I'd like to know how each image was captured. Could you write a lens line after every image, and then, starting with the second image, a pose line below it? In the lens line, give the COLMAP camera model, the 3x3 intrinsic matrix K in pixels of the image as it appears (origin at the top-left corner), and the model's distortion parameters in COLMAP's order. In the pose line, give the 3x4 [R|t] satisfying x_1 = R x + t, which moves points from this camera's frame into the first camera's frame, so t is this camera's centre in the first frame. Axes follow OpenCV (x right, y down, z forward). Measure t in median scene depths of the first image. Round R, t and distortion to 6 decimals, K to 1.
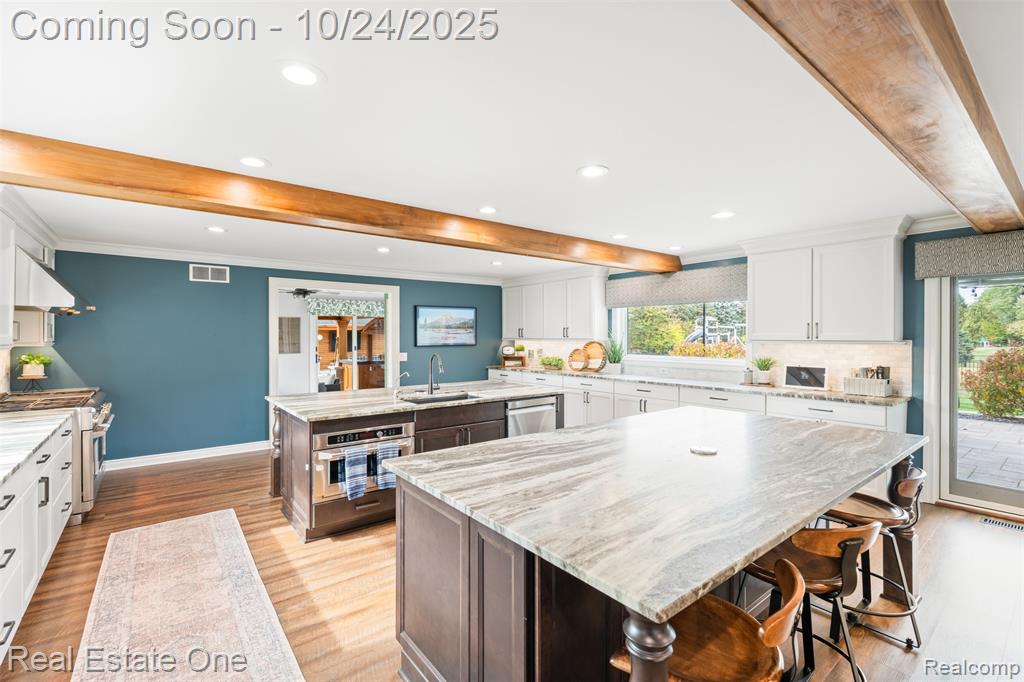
lens RADIAL K [[451.8, 0, 504.2], [0, 451.8, 335.2], [0, 0, 1]] dist [-0.002142, 0.000673]
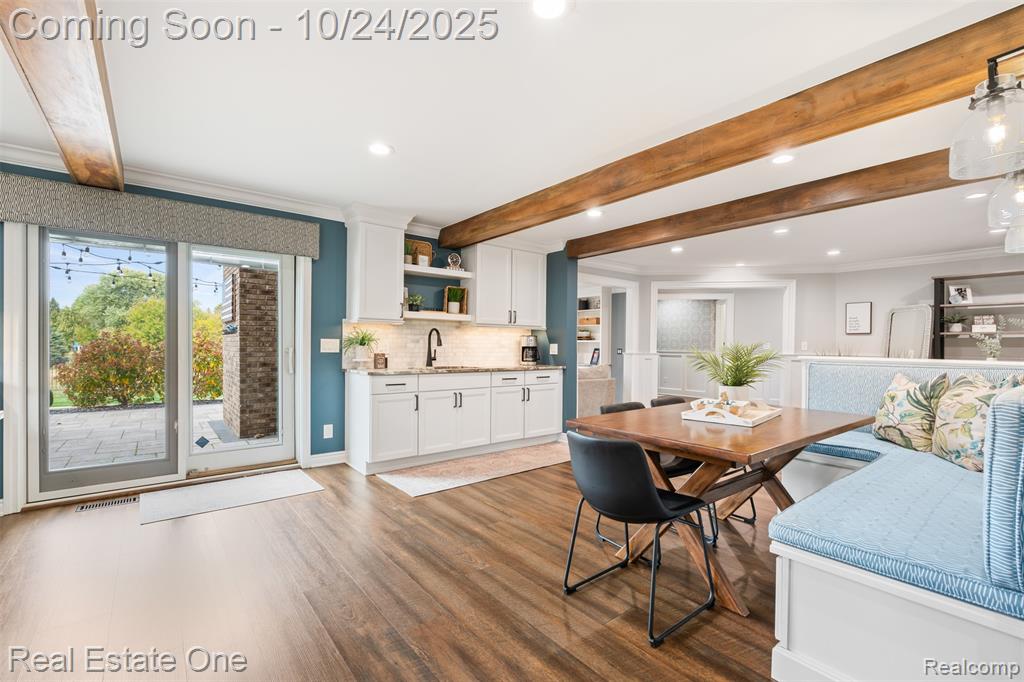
lens RADIAL K [[451.8, 0, 516.9], [0, 451.8, 349.9], [0, 0, 1]] dist [-0.002142, 0.000673]
pose [[-0.017741, -0.012636, 0.999763, 0.106822], [-0.006442, 0.999901, 0.012524, 0.053041], [-0.999822, -0.006219, -0.017820, 0.102720]]
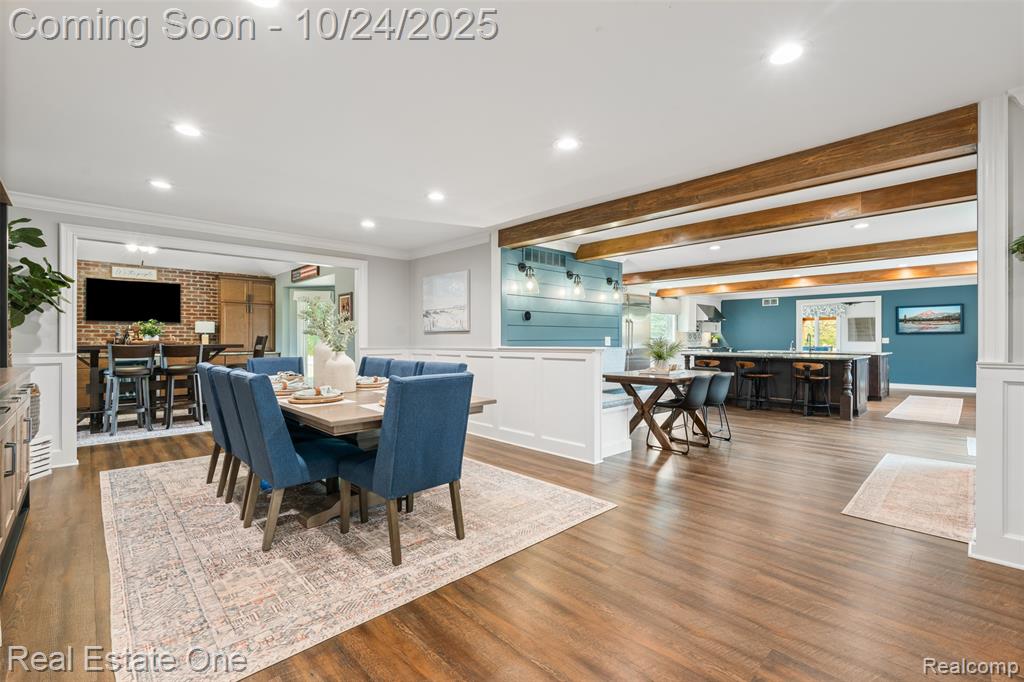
lens RADIAL K [[451.8, 0, 511.8], [0, 451.8, 338.7], [0, 0, 1]] dist [-0.002142, 0.000673]
pose [[0.103664, -0.000768, -0.994612, 1.487393], [0.001167, 0.999999, -0.000650, 0.051415], [0.994612, -0.001093, 0.103665, -0.551572]]
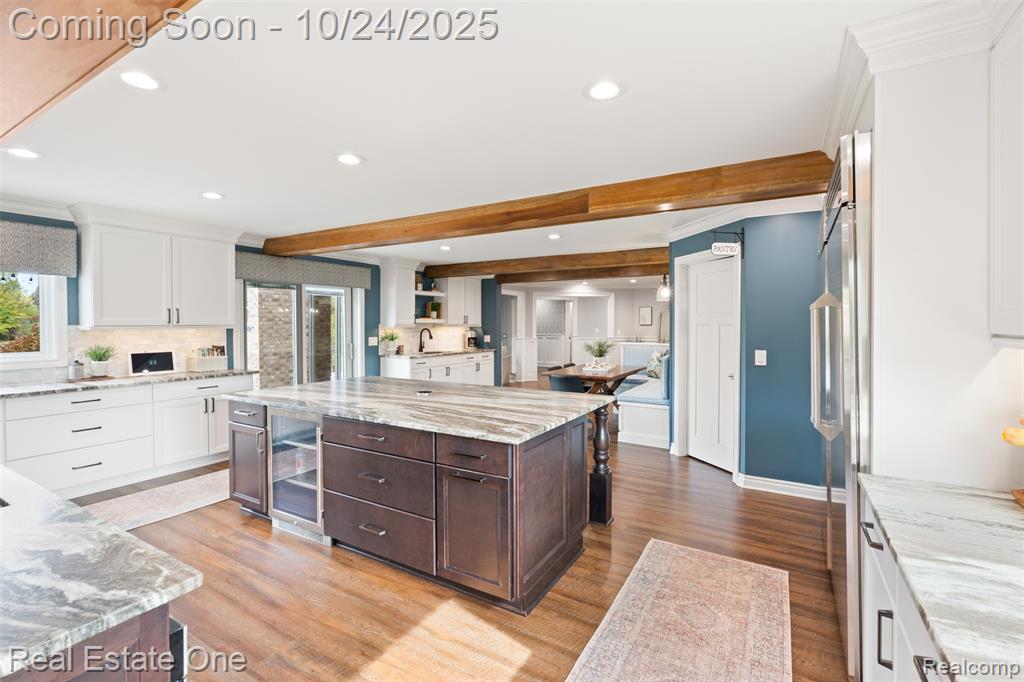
lens RADIAL K [[451.8, 0, 517.5], [0, 451.8, 343.8], [0, 0, 1]] dist [-0.002142, 0.000673]
pose [[-0.368892, -0.044253, 0.928418, -0.433967], [0.001549, 0.998835, 0.048225, 0.004254], [-0.929471, 0.019228, -0.368393, 0.494193]]
